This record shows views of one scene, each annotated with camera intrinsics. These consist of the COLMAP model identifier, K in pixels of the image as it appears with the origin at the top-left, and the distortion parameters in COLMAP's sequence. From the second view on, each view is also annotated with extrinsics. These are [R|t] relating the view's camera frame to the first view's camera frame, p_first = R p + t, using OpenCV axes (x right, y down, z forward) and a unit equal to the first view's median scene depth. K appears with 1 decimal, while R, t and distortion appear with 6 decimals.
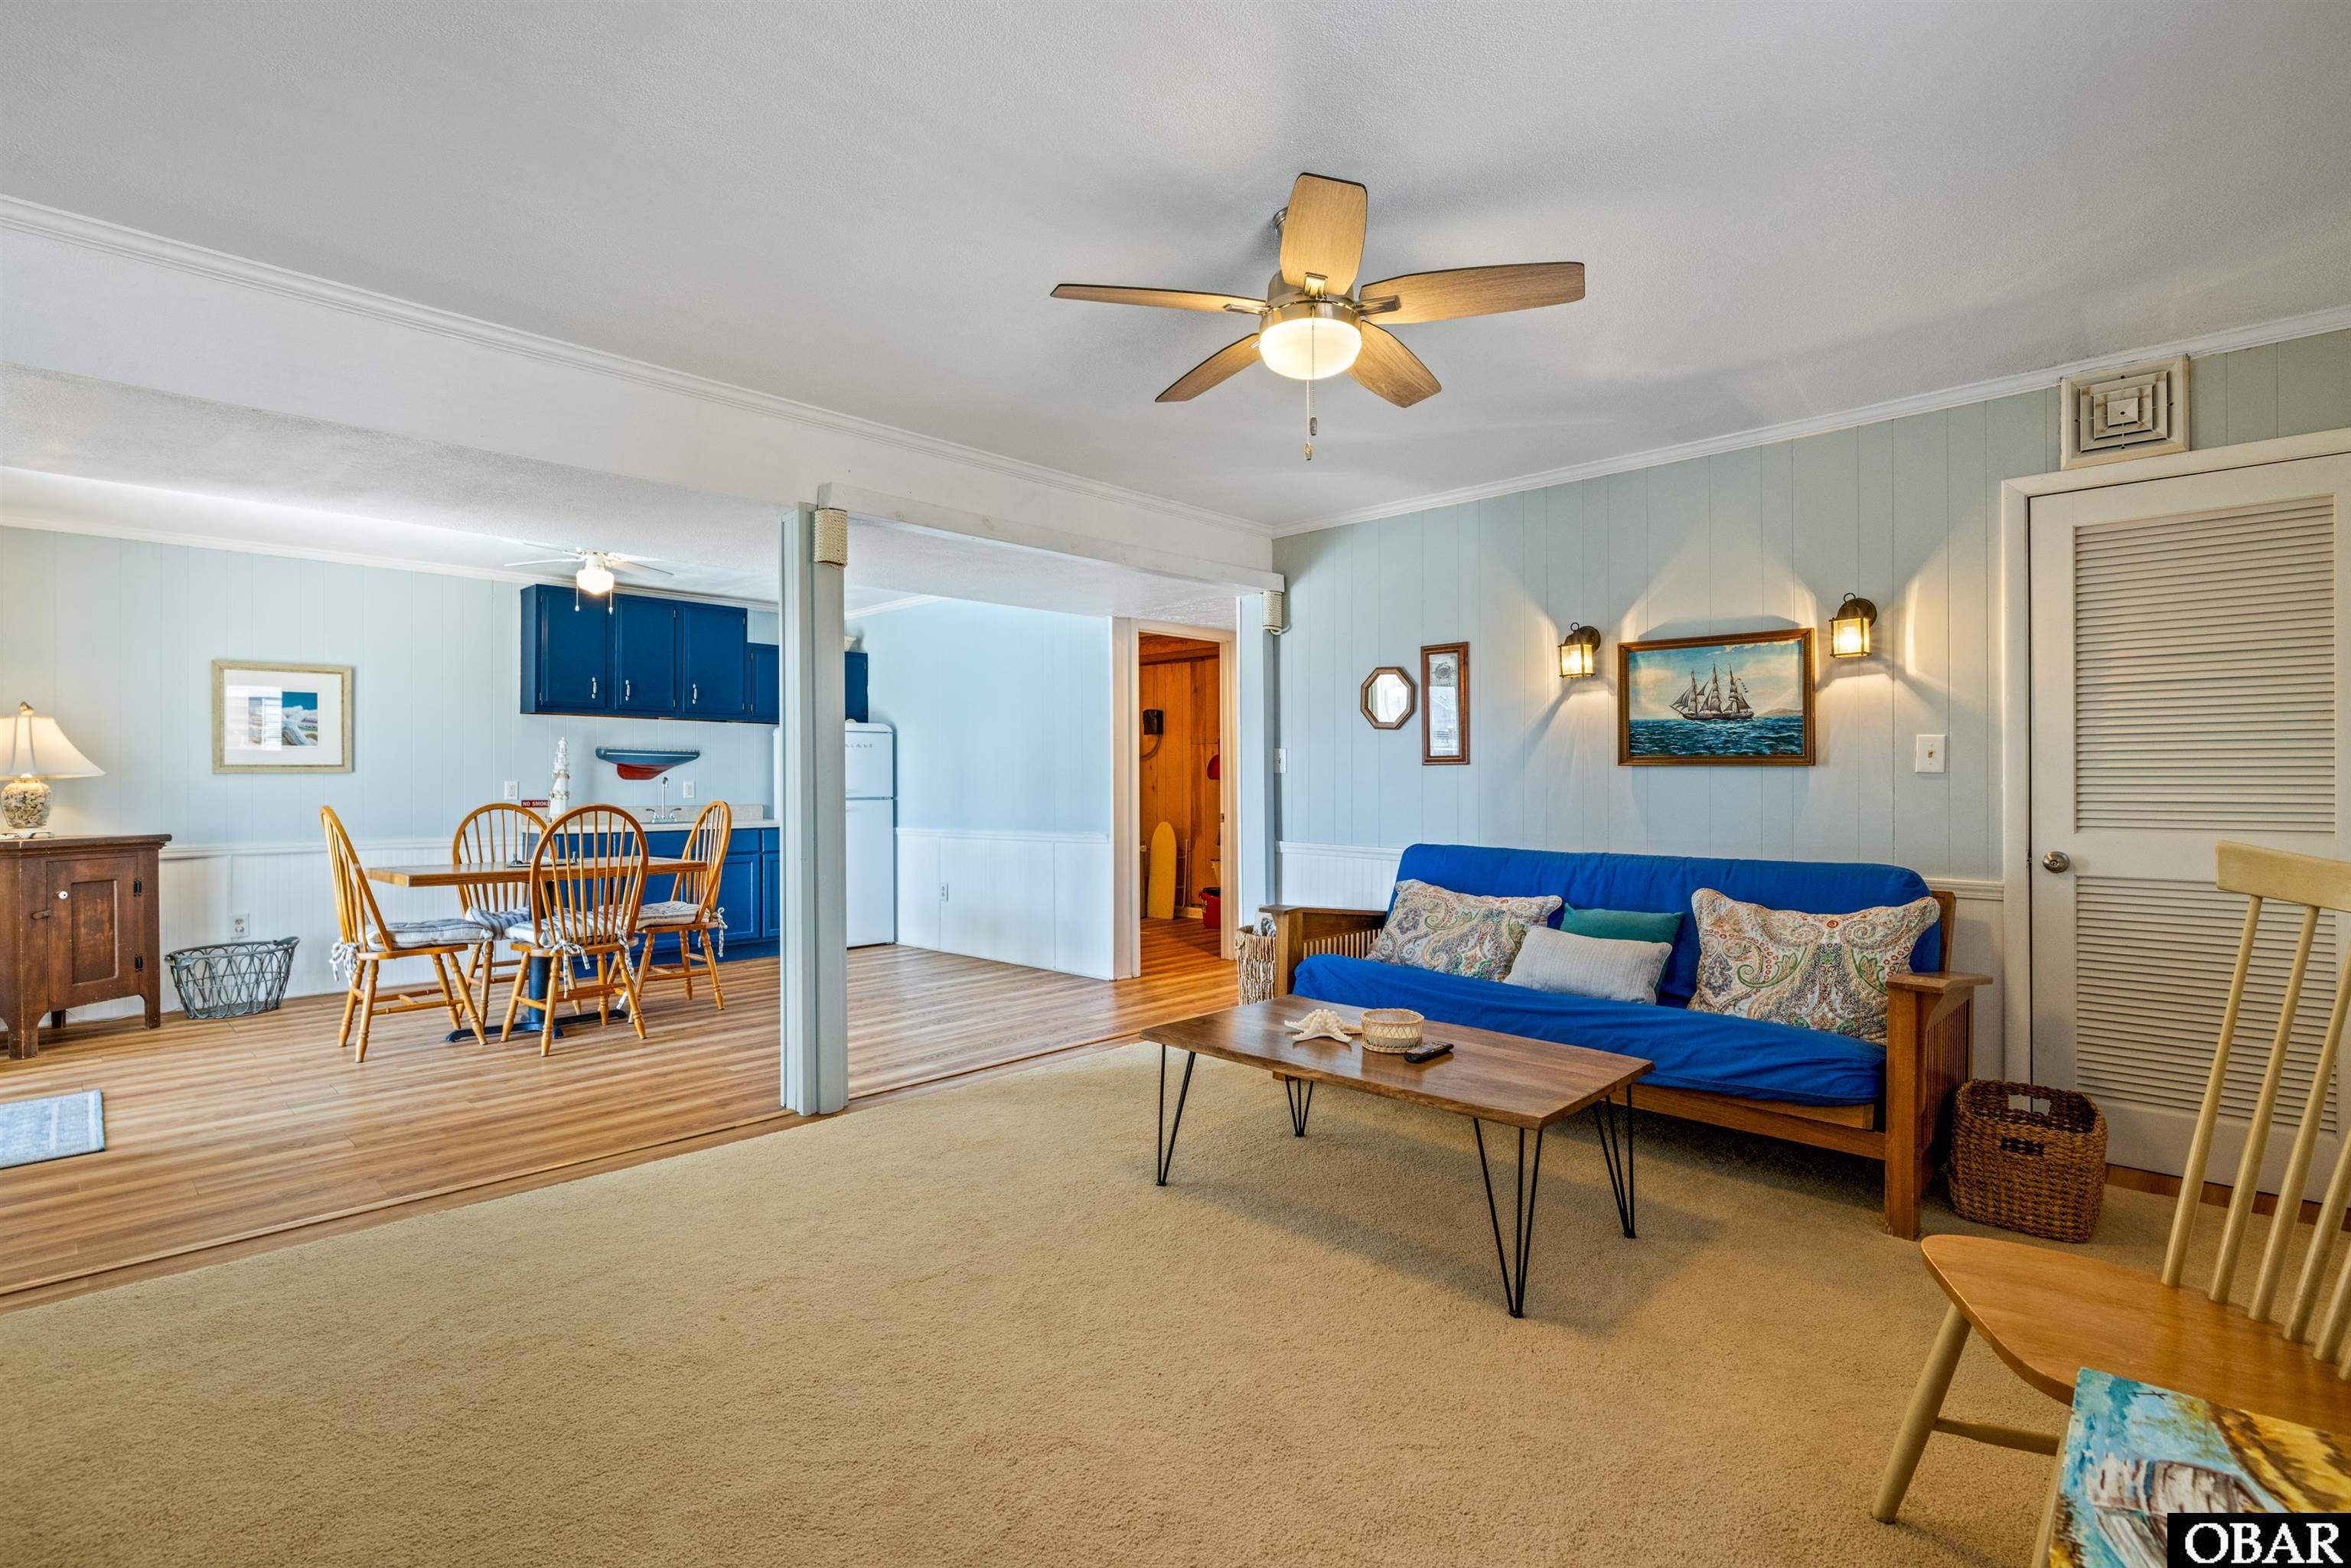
lens RADIAL K [[1134.1, 0, 1171.1], [0, 1134.1, 774.7], [0, 0, 1]] dist [-0.001738, 0.000119]
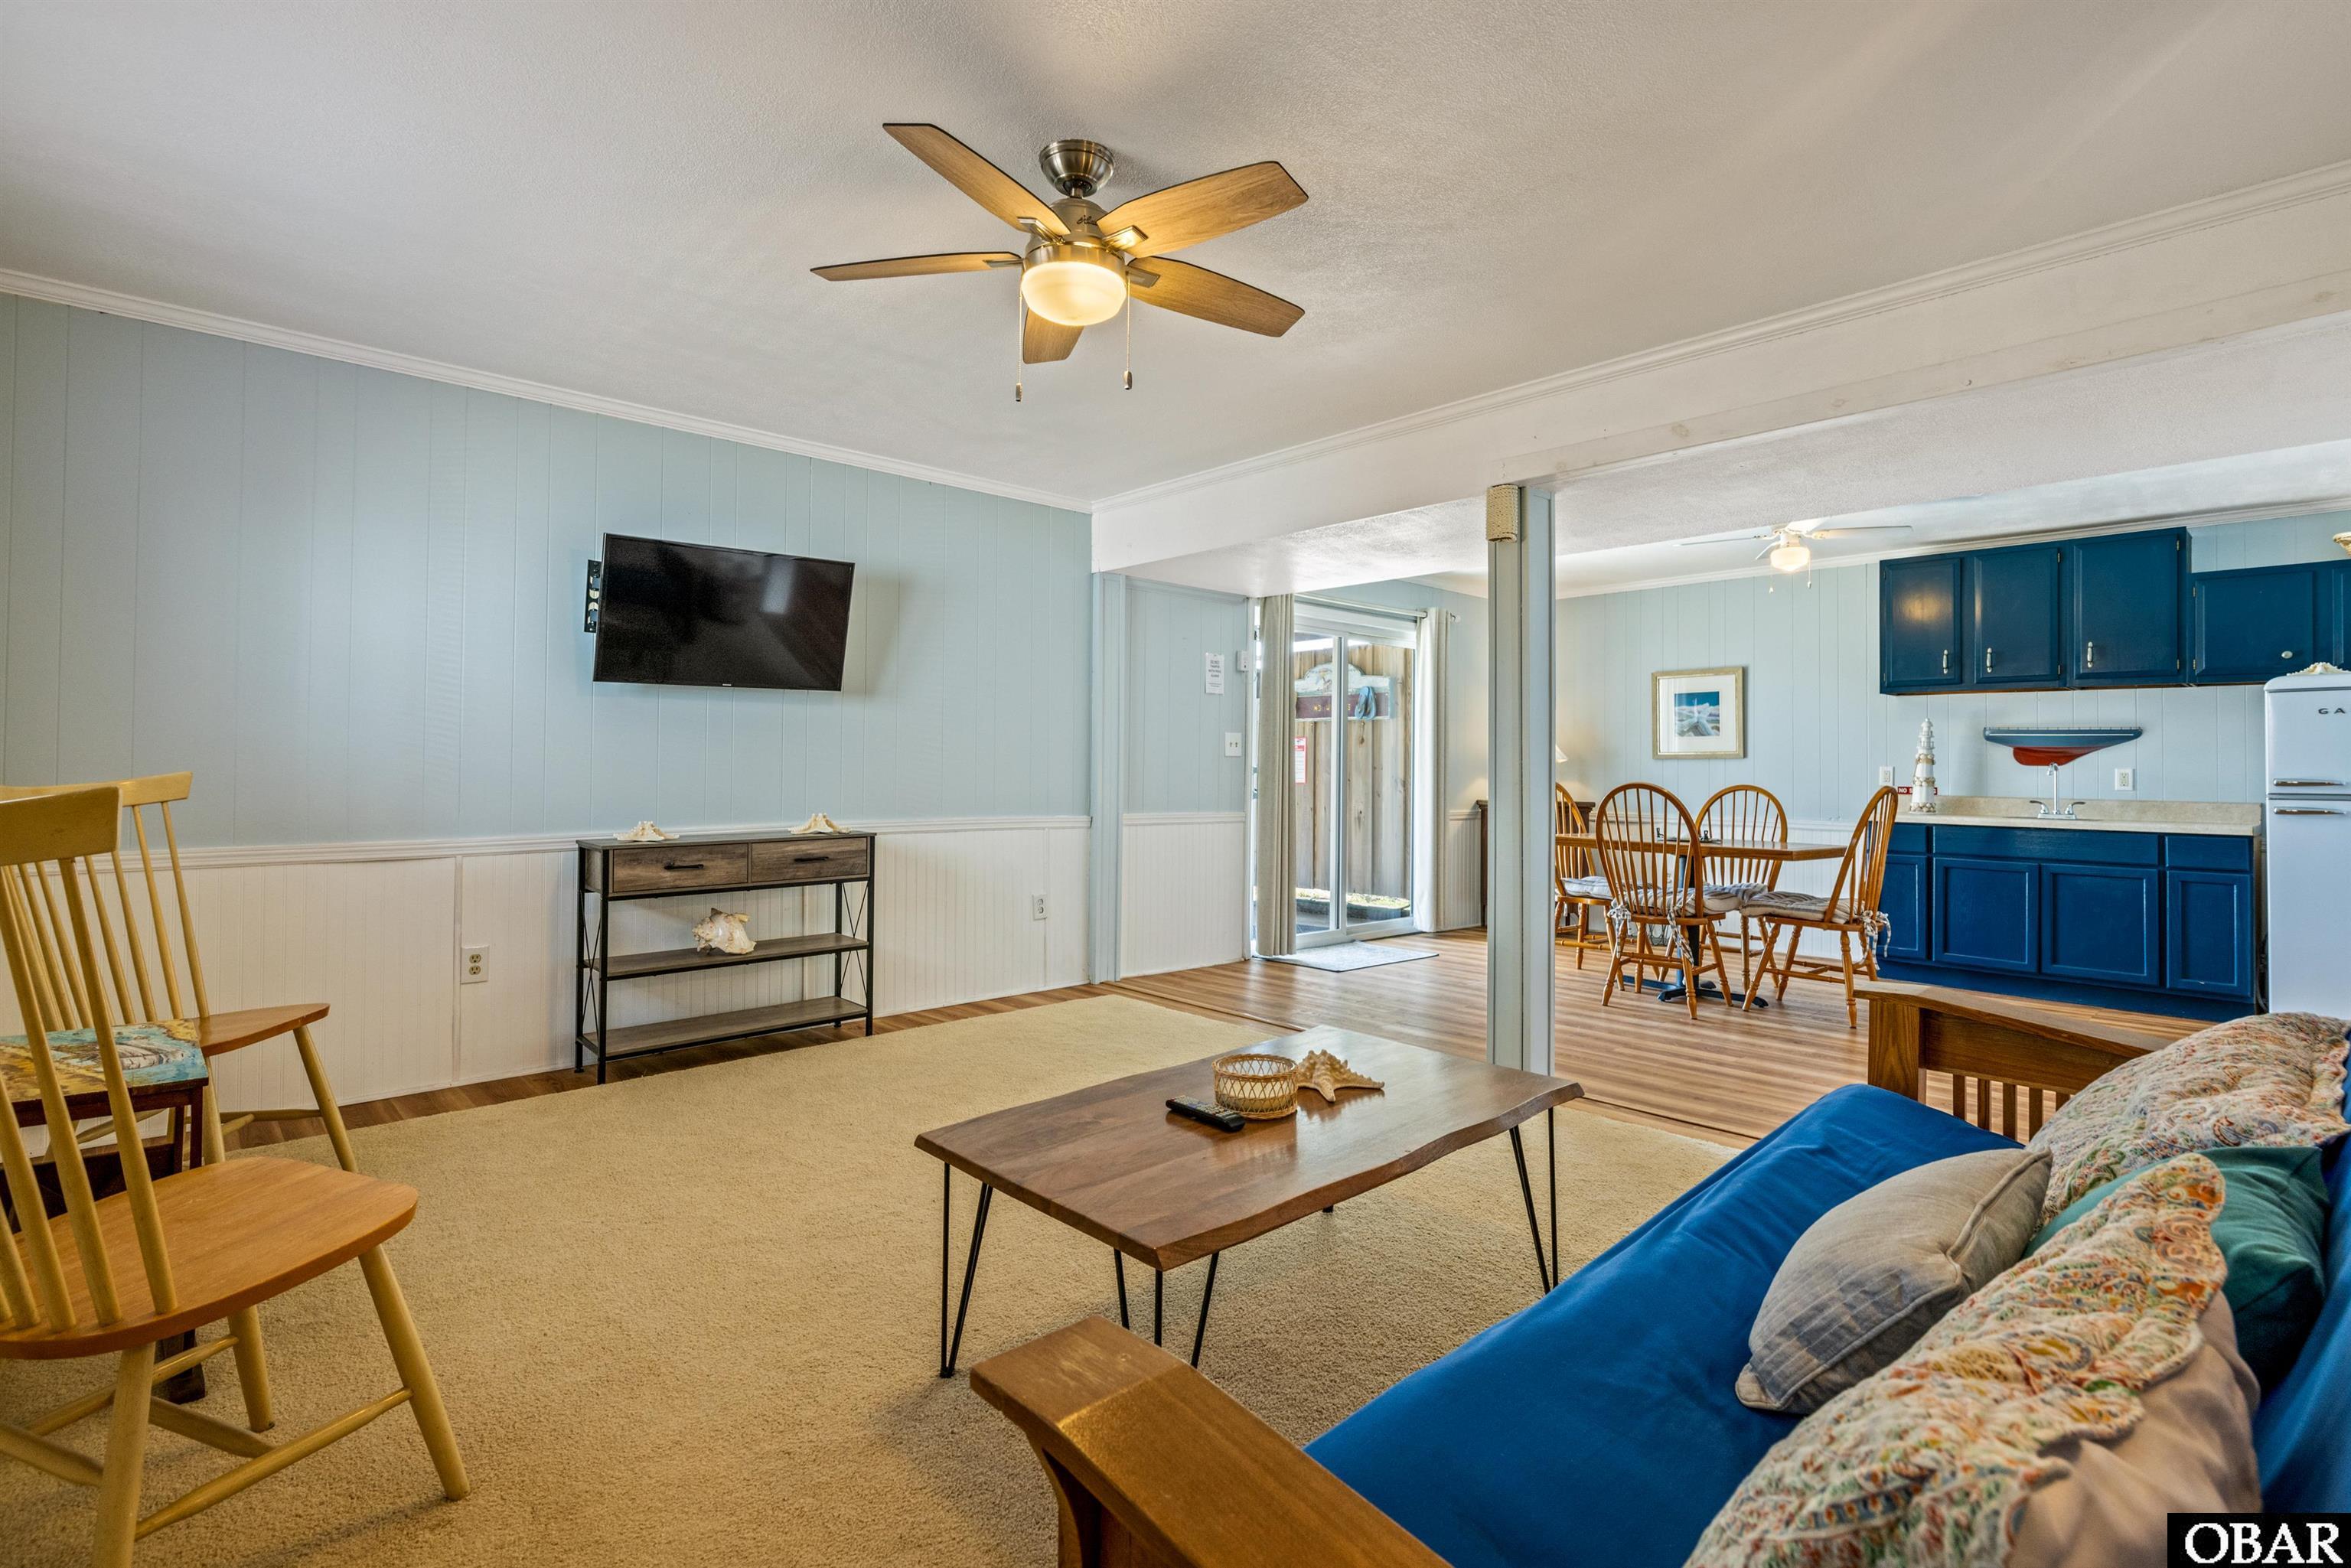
lens RADIAL K [[1134.1, 0, 1171.1], [0, 1134.1, 774.7], [0, 0, 1]] dist [-0.001738, 0.000119]
pose [[-0.050339, 0.004919, -0.998720, 0.519095], [-0.005641, 0.999971, 0.005210, 0.013586], [0.998716, 0.005896, -0.050310, 0.550453]]
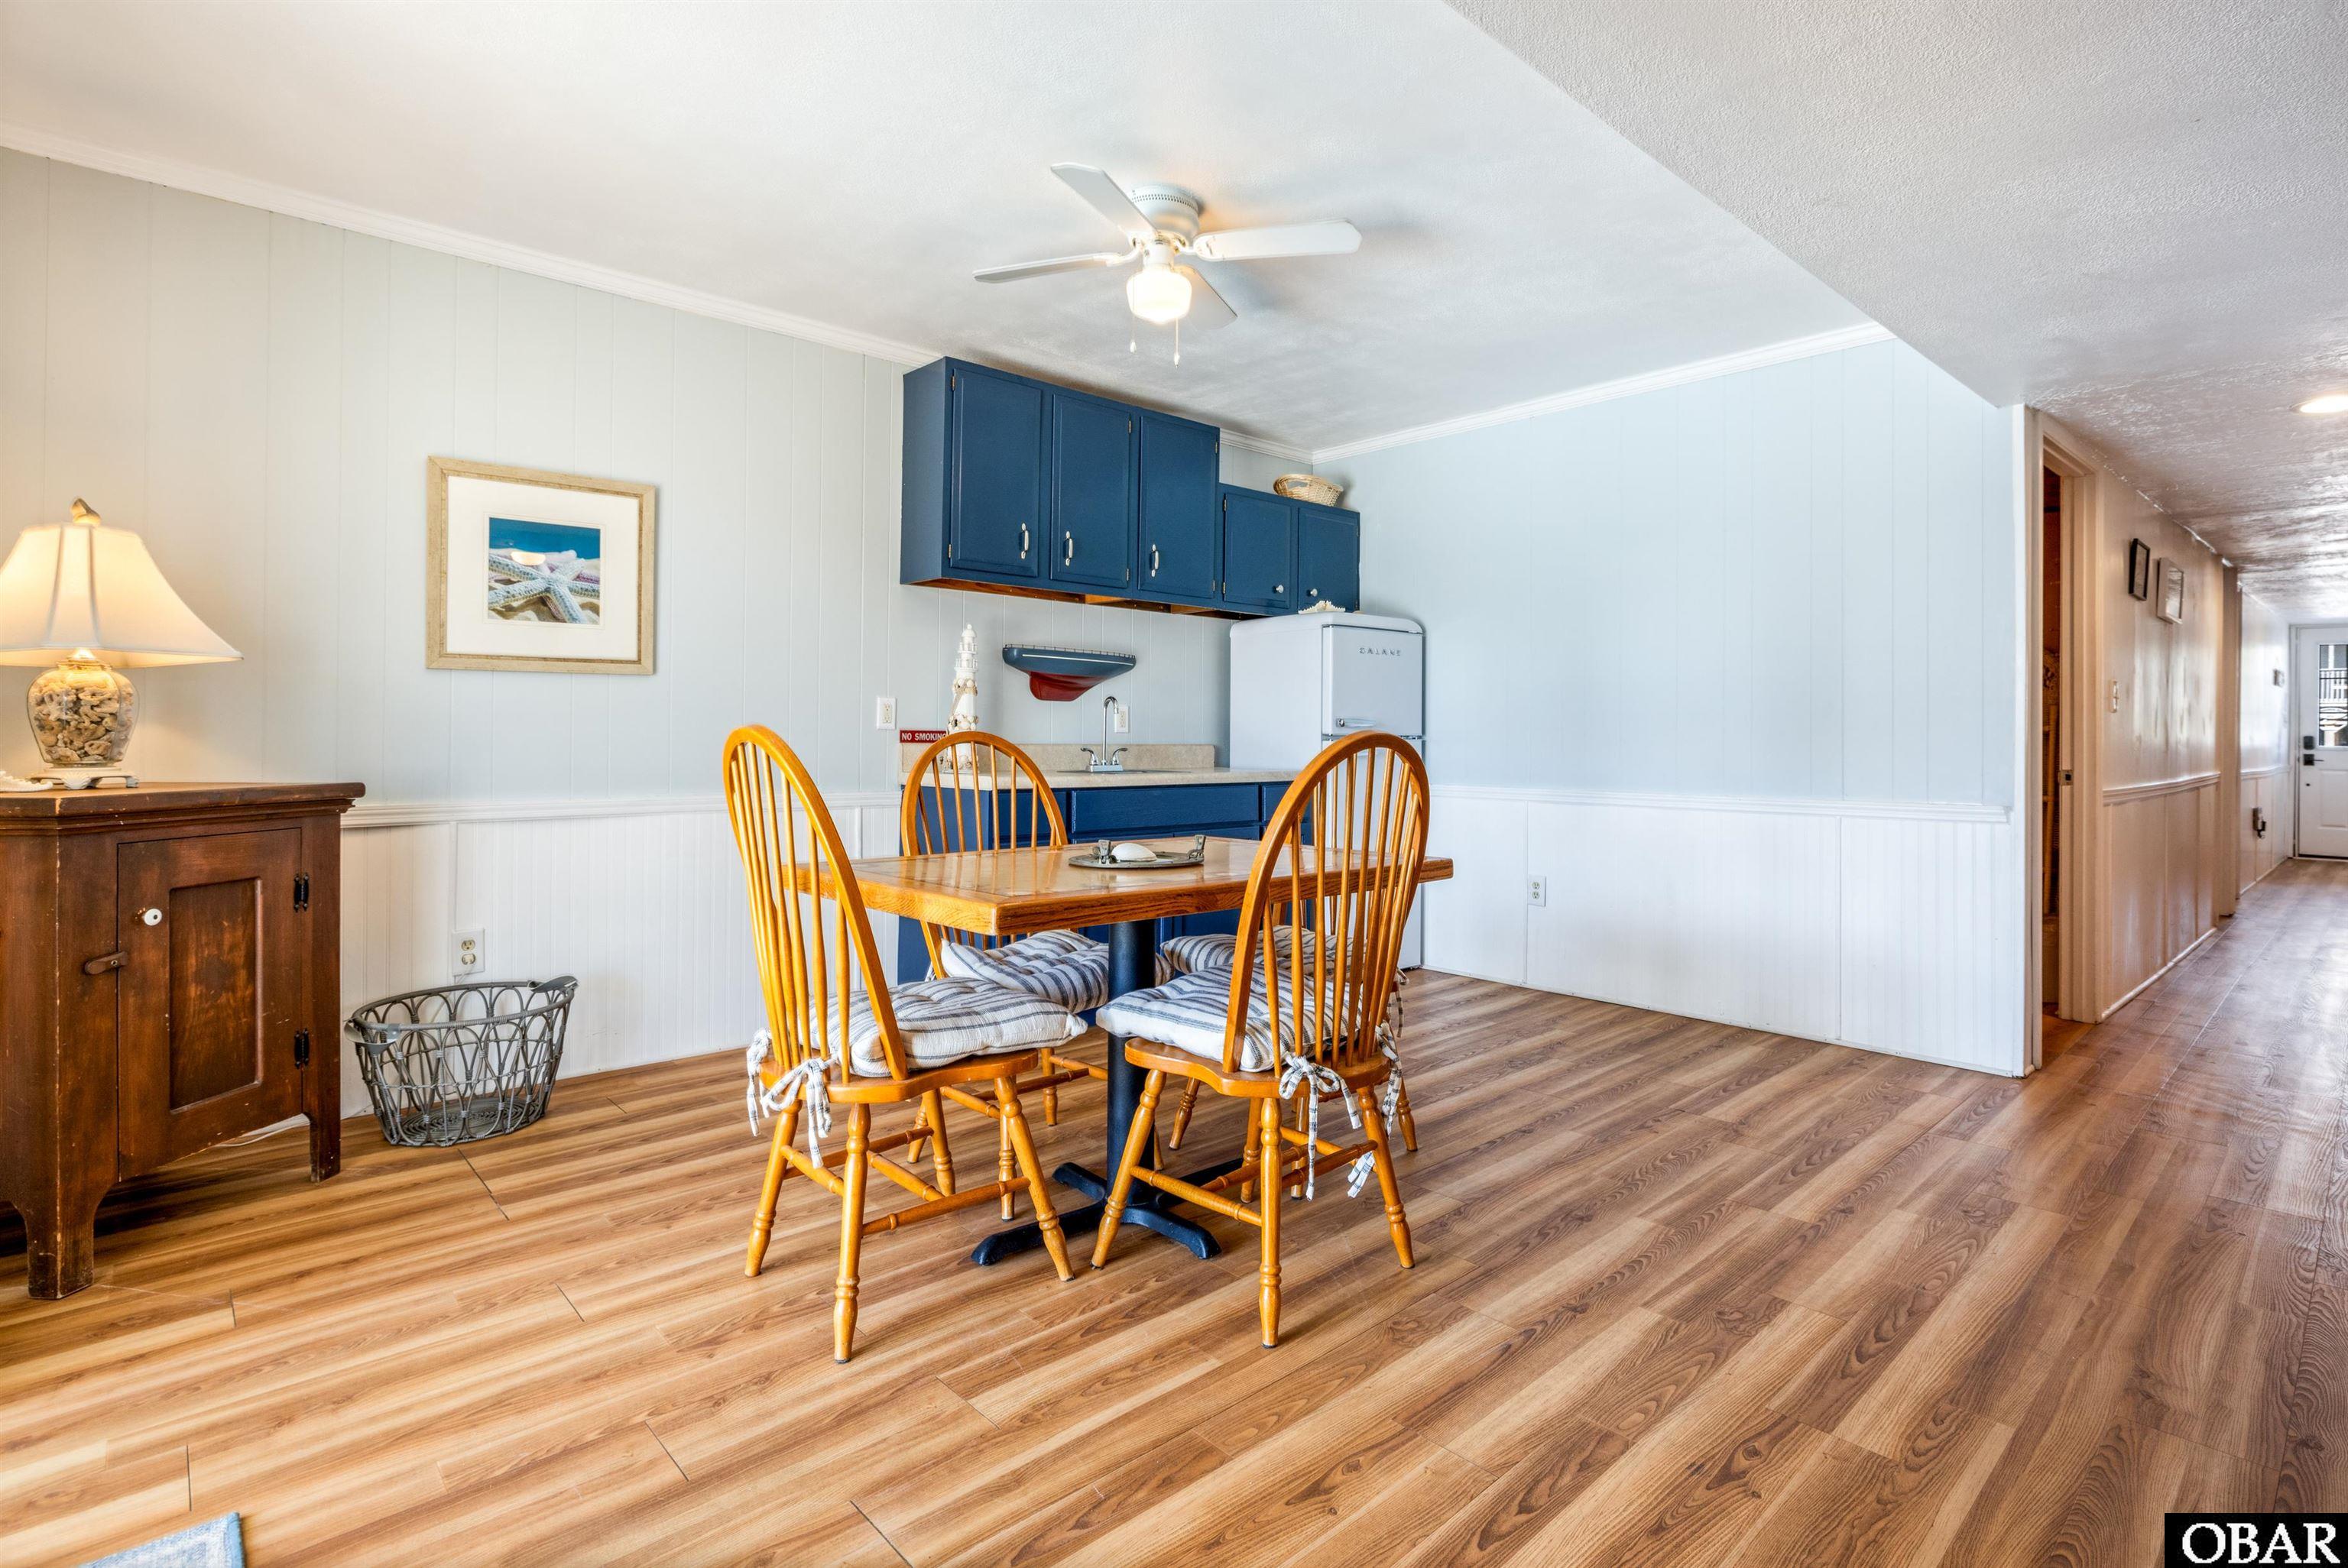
lens RADIAL K [[1160.0, 0, 1191.2], [0, 1160.0, 724.8], [0, 0, 1]] dist [-0.002658, -0.000302]
pose [[0.998441, 0.013300, -0.054207, -0.488421], [-0.013259, 0.999911, 0.001120, 0.021562], [0.054217, -0.000400, 0.998529, 0.507309]]
